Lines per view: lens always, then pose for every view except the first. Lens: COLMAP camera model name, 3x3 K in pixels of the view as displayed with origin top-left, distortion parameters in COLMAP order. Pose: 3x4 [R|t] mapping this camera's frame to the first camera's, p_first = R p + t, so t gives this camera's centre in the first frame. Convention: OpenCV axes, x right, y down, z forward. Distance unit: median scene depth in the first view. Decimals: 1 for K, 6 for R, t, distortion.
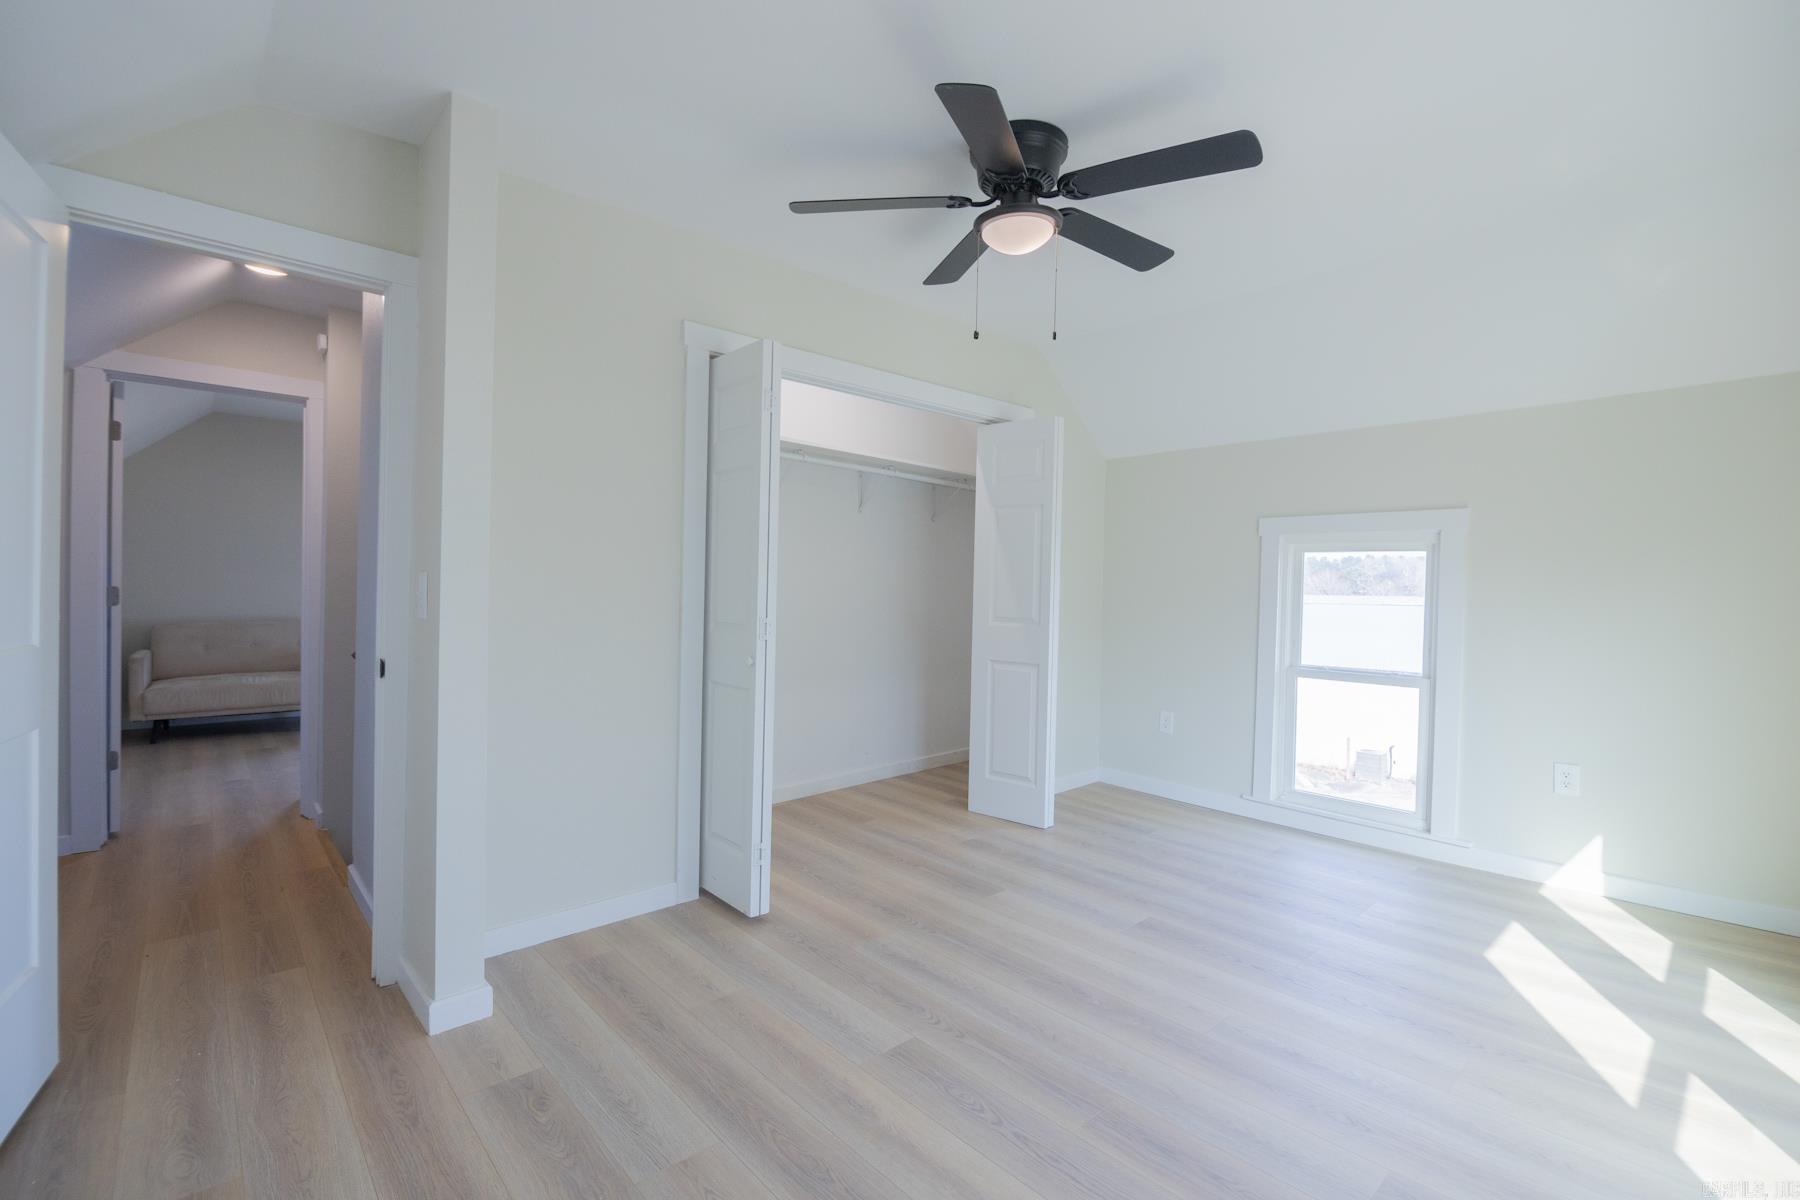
lens RADIAL K [[816.1, 0, 899.6], [0, 816.1, 595.0], [0, 0, 1]] dist [-0.001479, -0.000186]
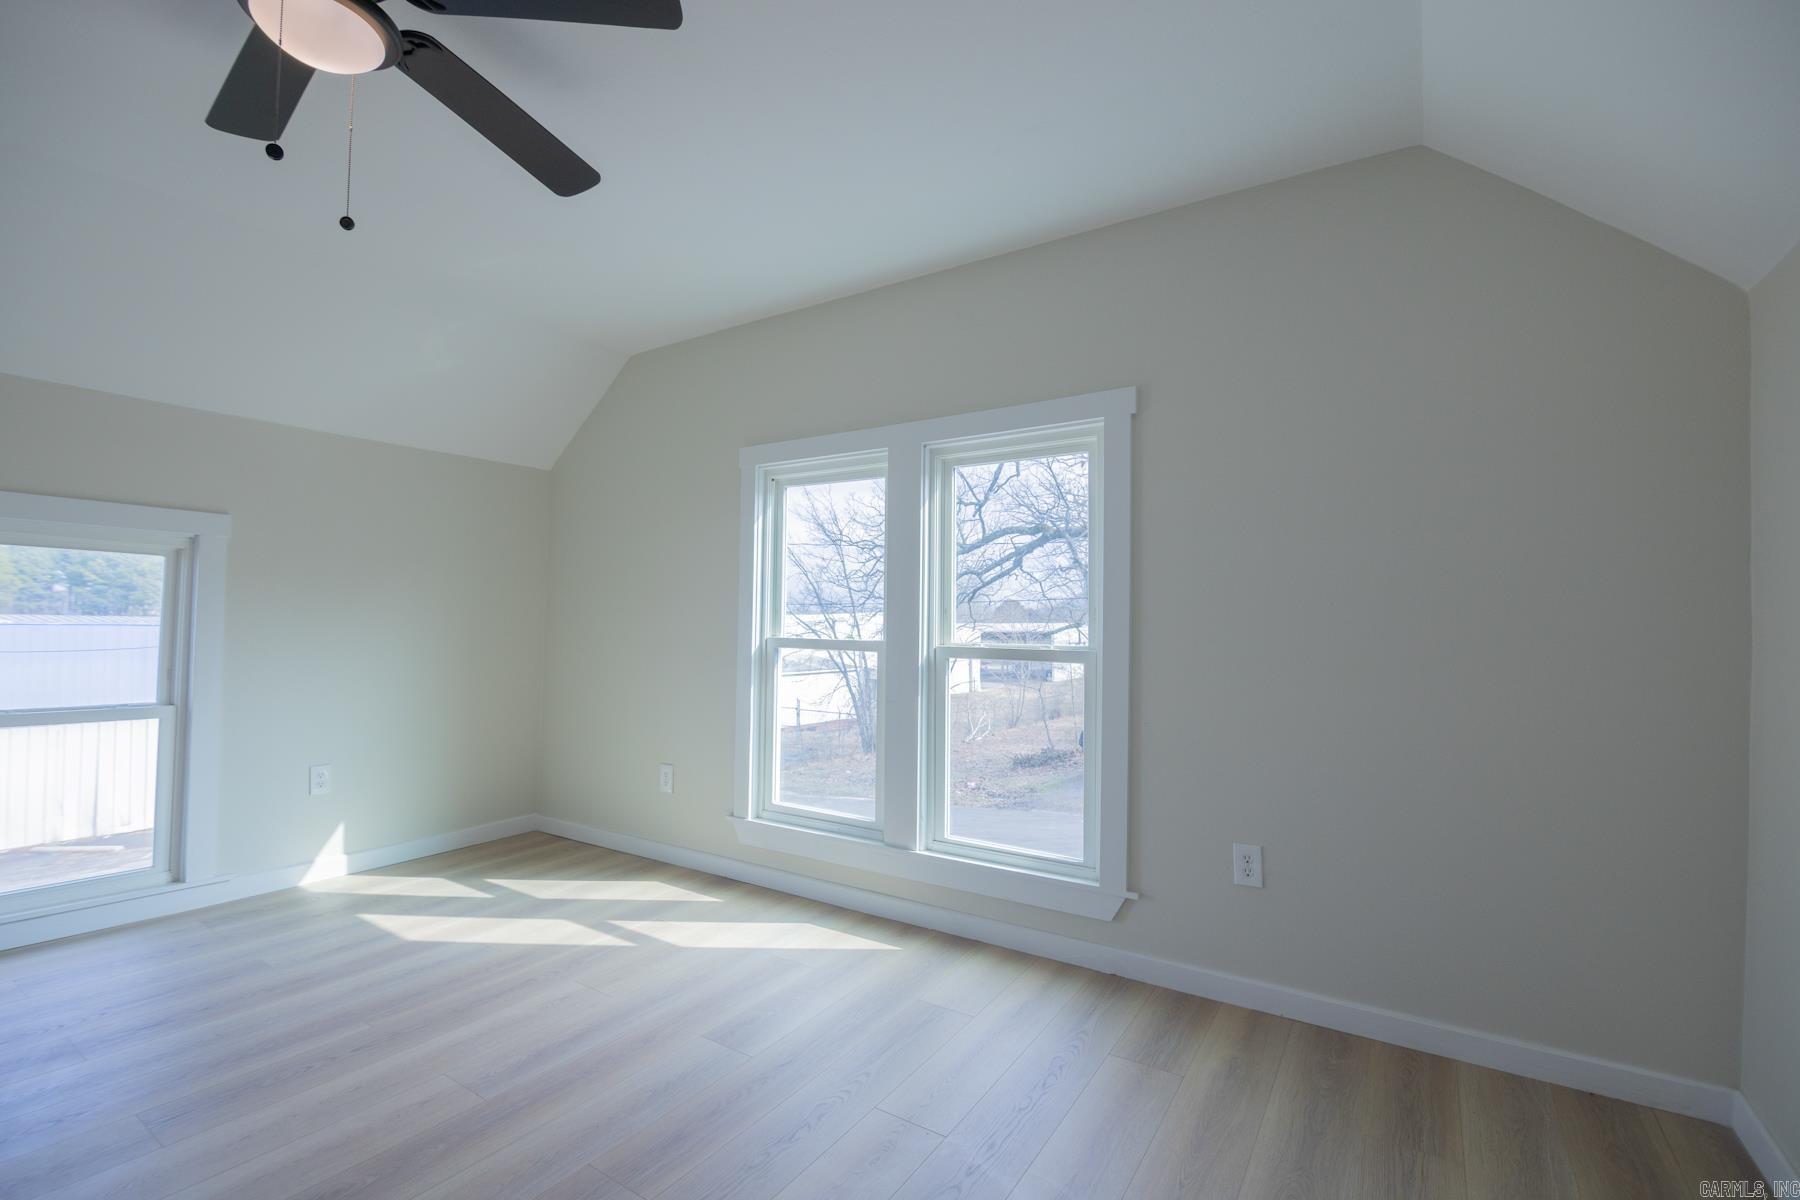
lens RADIAL K [[816.1, 0, 899.3], [0, 816.1, 604.9], [0, 0, 1]] dist [-0.001479, -0.000186]
pose [[-0.234665, 0.005304, 0.972062, -0.415547], [-0.007485, 0.999946, -0.007263, -0.003144], [-0.972047, -0.008980, -0.234613, 0.517439]]
